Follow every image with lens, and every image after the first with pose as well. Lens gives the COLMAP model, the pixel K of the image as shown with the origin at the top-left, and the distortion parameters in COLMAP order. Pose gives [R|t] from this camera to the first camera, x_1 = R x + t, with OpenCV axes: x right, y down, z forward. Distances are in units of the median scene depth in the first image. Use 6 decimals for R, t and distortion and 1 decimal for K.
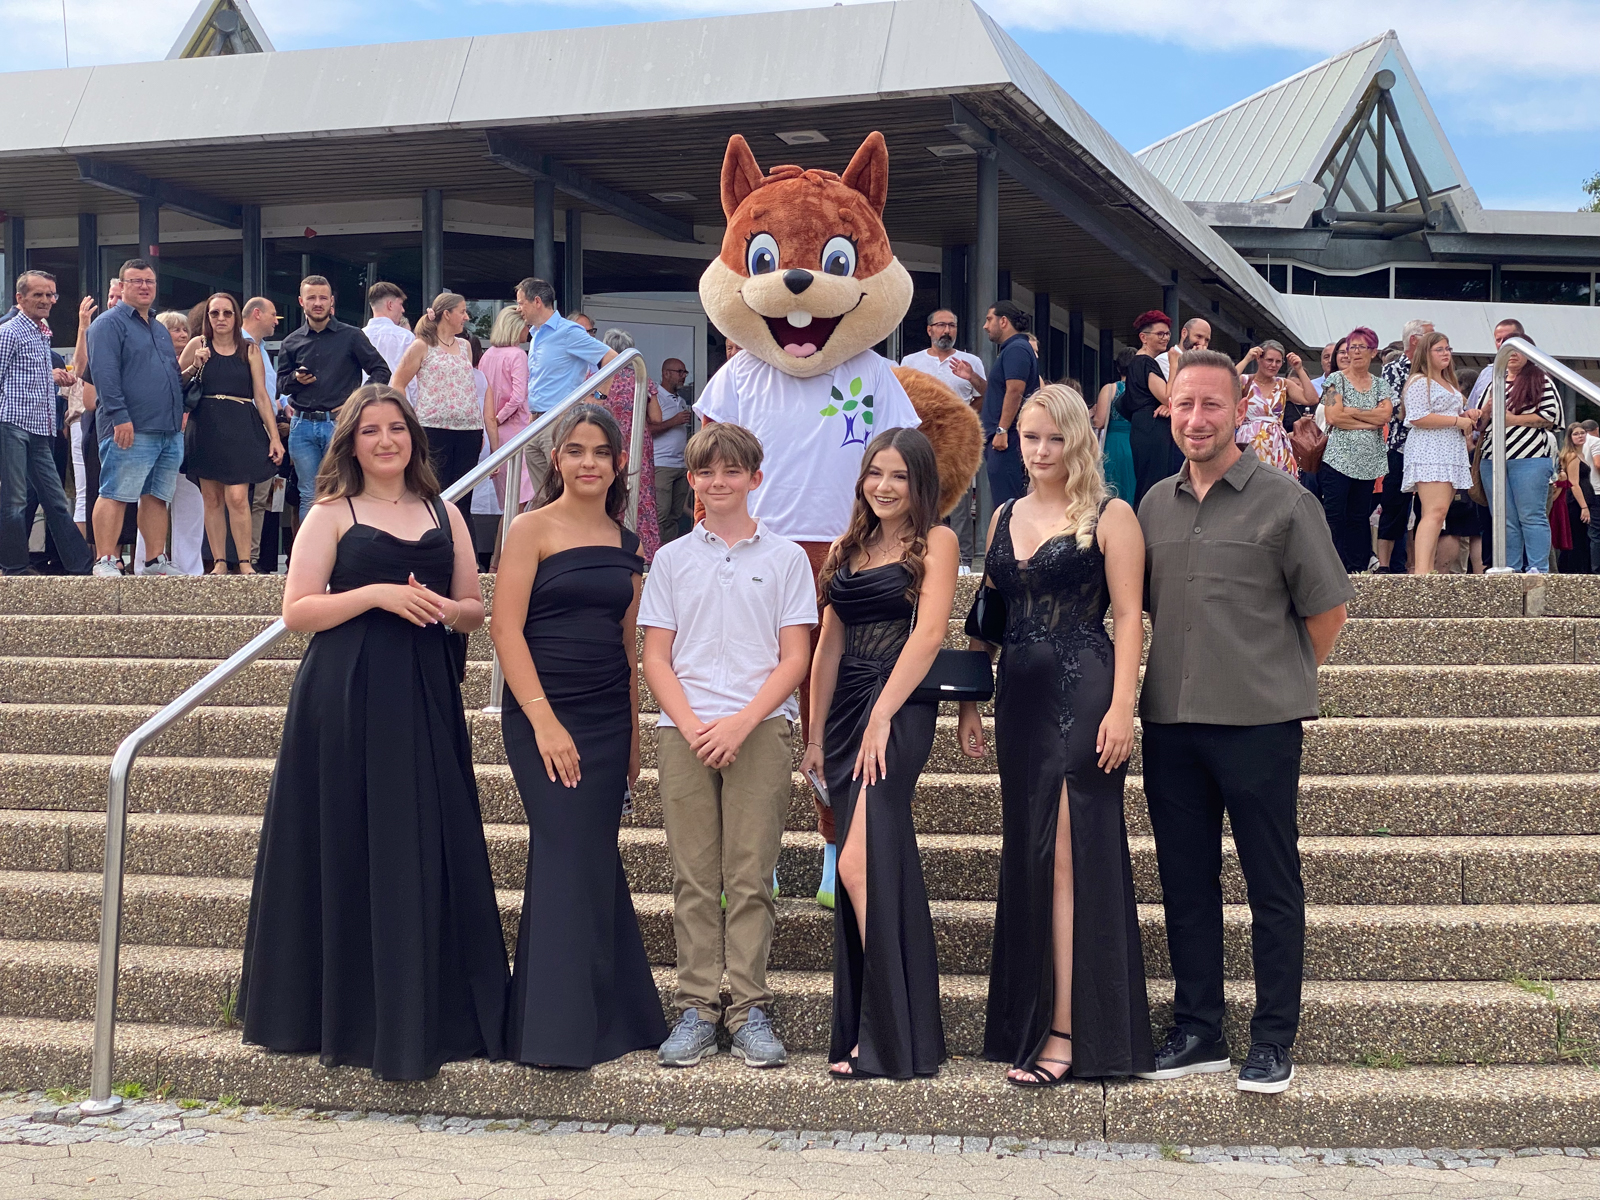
lens RADIAL K [[2368.4, 0, 858.1], [0, 2368.4, 600.8], [0, 0, 1]] dist [0.177714, -0.195781]
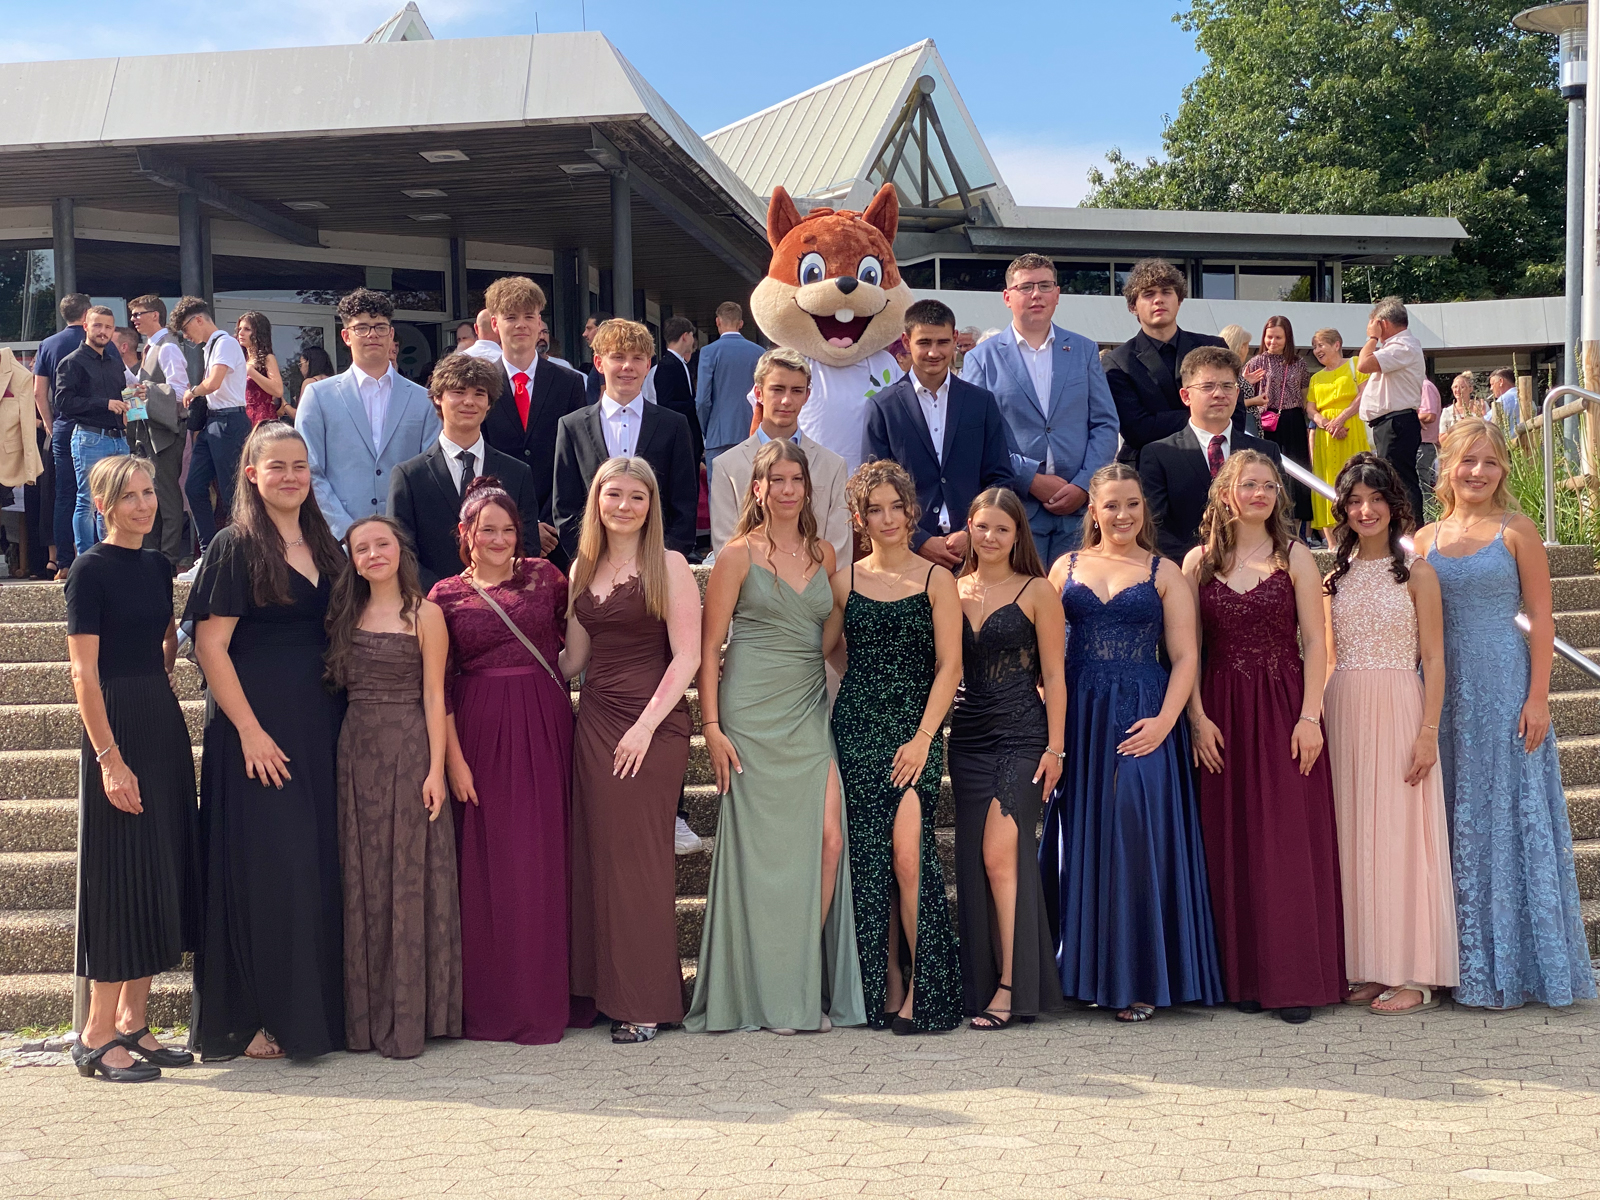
lens RADIAL K [[2359.5, 0, 837.3], [0, 2359.5, 597.0], [0, 0, 1]] dist [0.210366, -0.460069]
pose [[0.981585, -0.031449, 0.188420, -0.054803], [0.029380, 0.999474, 0.013764, -0.005247], [-0.188753, -0.007975, 0.981992, -0.084368]]
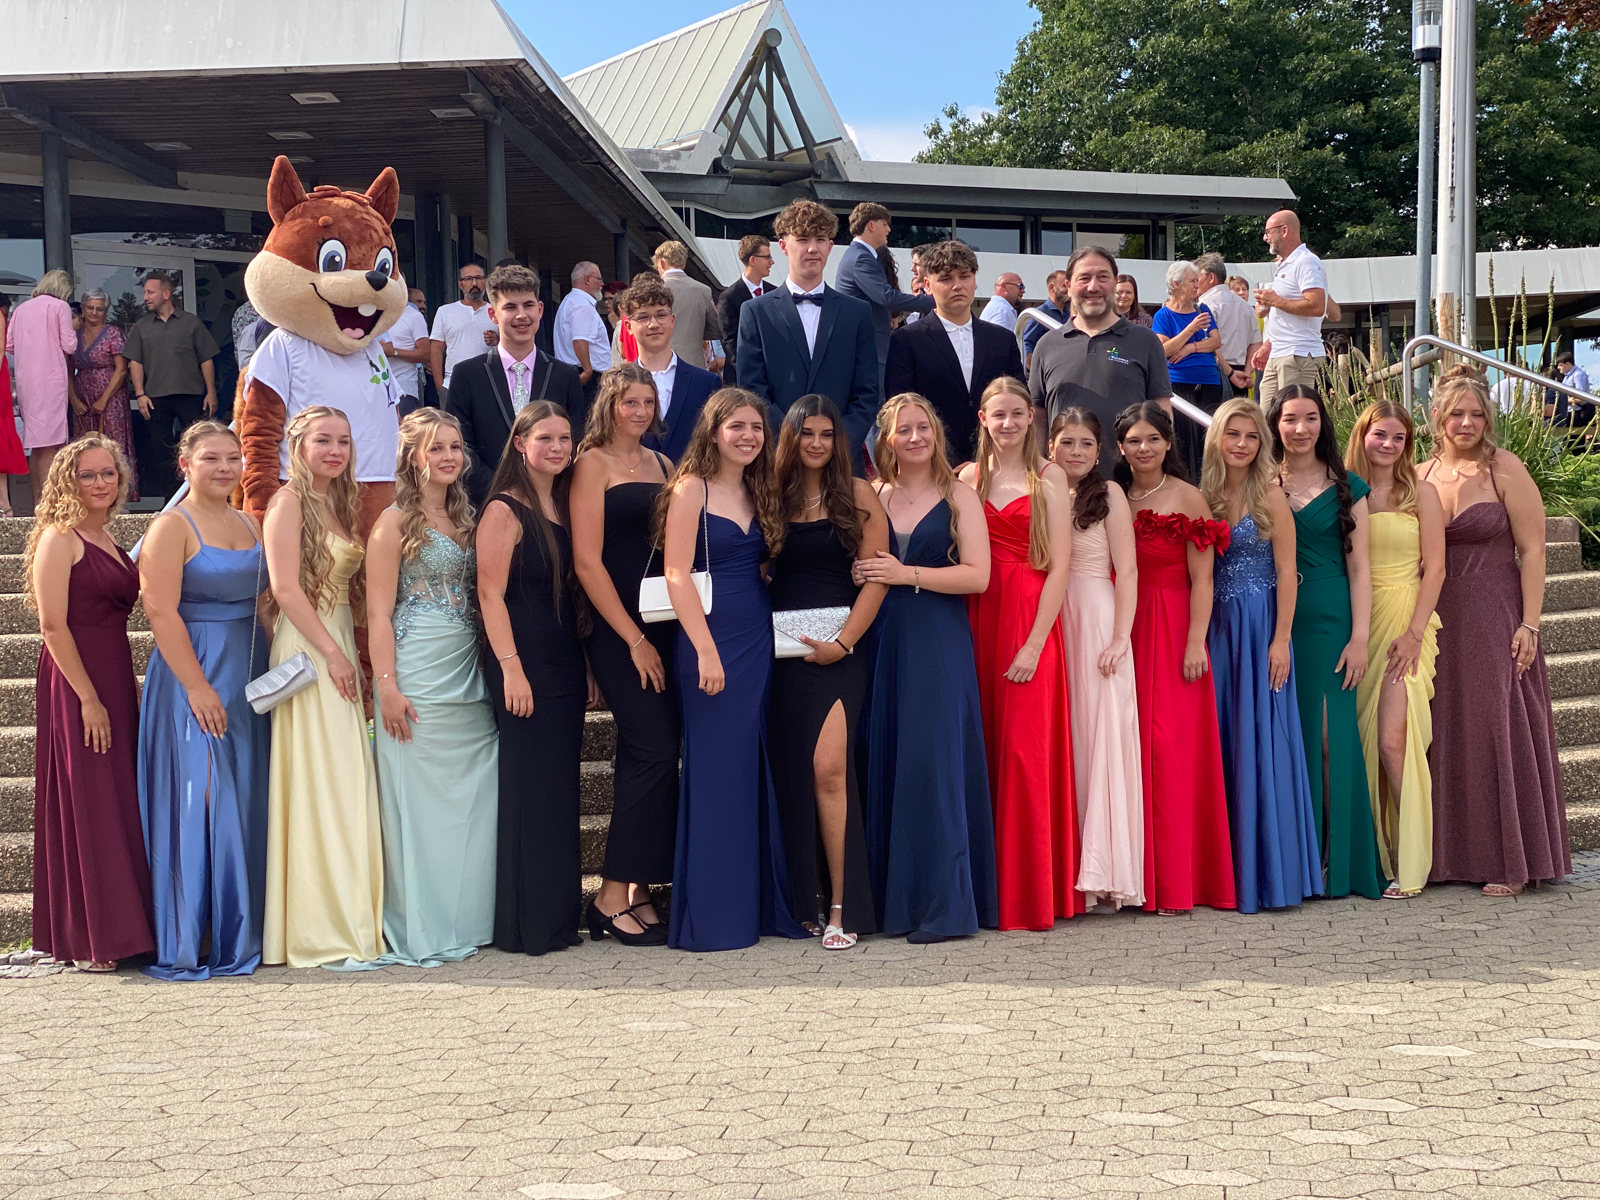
lens RADIAL K [[2349.6, 0, 834.7], [0, 2349.6, 605.0], [0, 0, 1]] dist [0.214846, -0.421233]
pose [[0.964951, -0.036614, 0.259862, -0.080199], [0.027747, 0.998903, 0.037709, -0.000886], [-0.260958, -0.029177, 0.964909, -0.096631]]
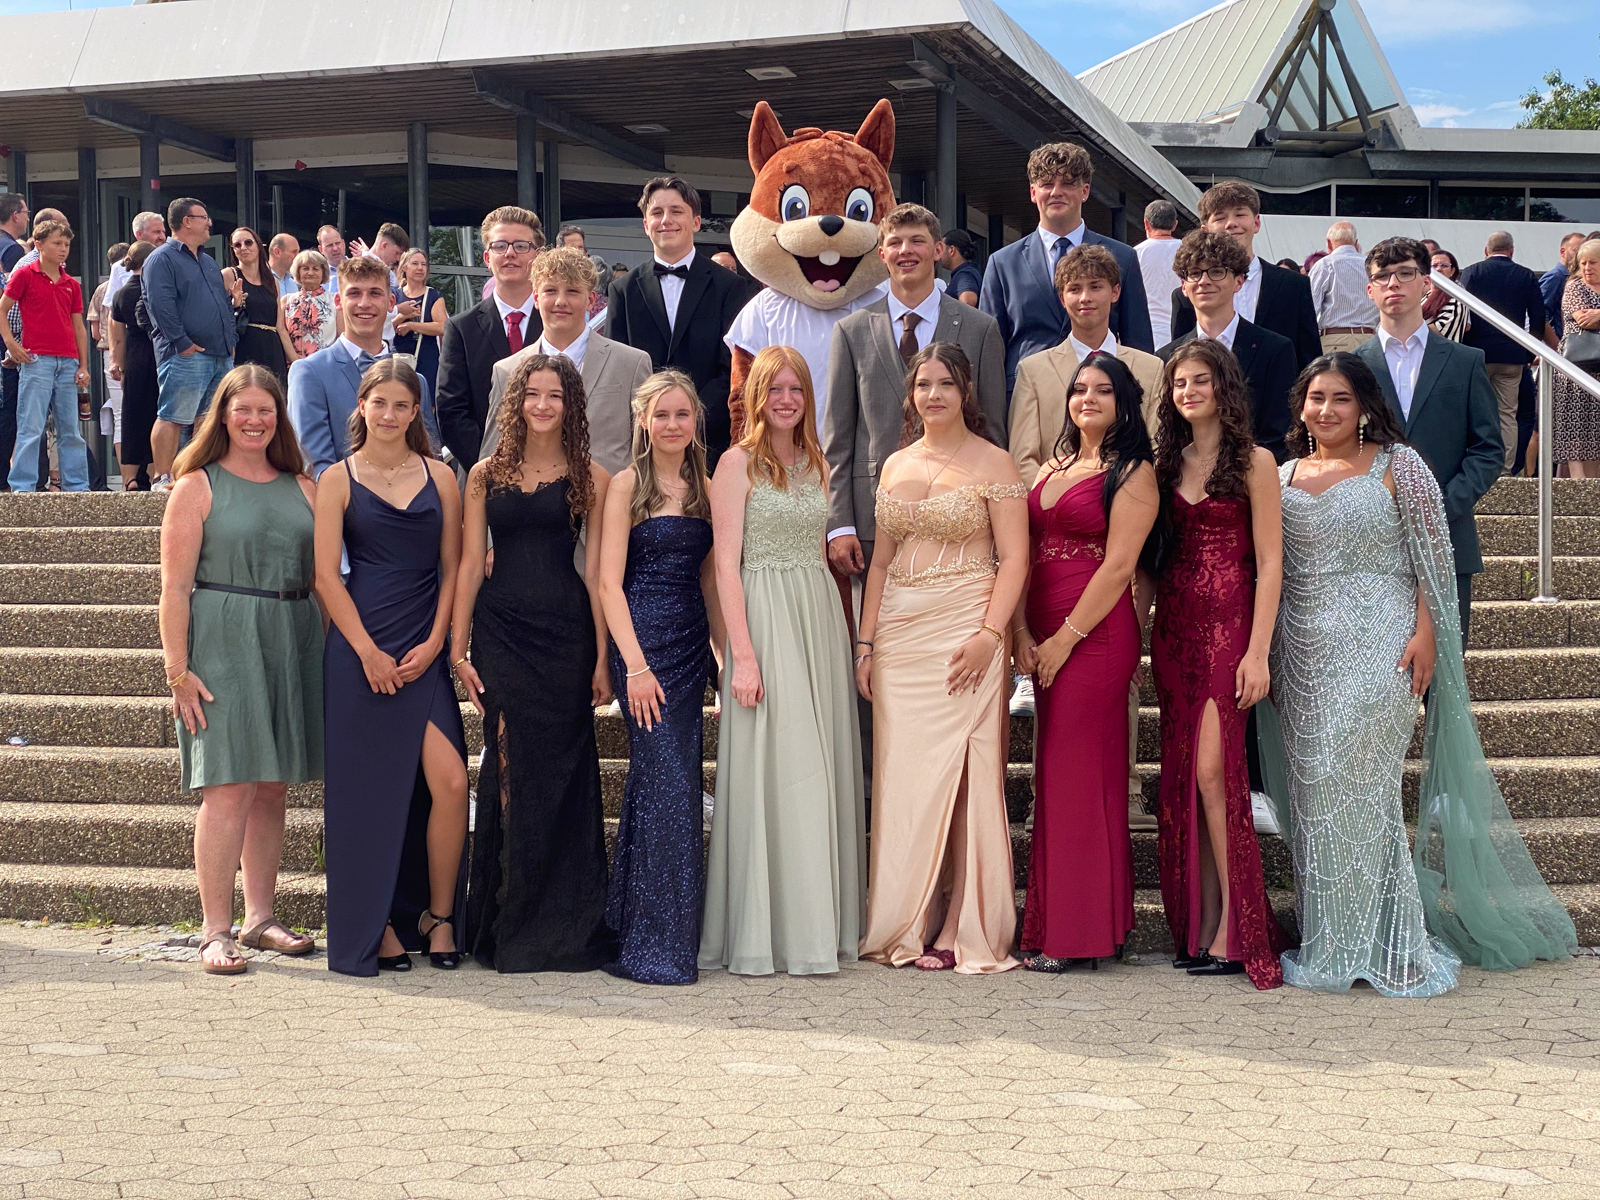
lens RADIAL K [[2349.6, 0, 834.7], [0, 2349.6, 605.0], [0, 0, 1]] dist [0.214846, -0.421233]
pose [[0.999900, -0.009804, 0.010228, -0.007755], [0.009412, 0.999244, 0.037721, 0.001923], [-0.010590, -0.037621, 0.999236, -0.058489]]
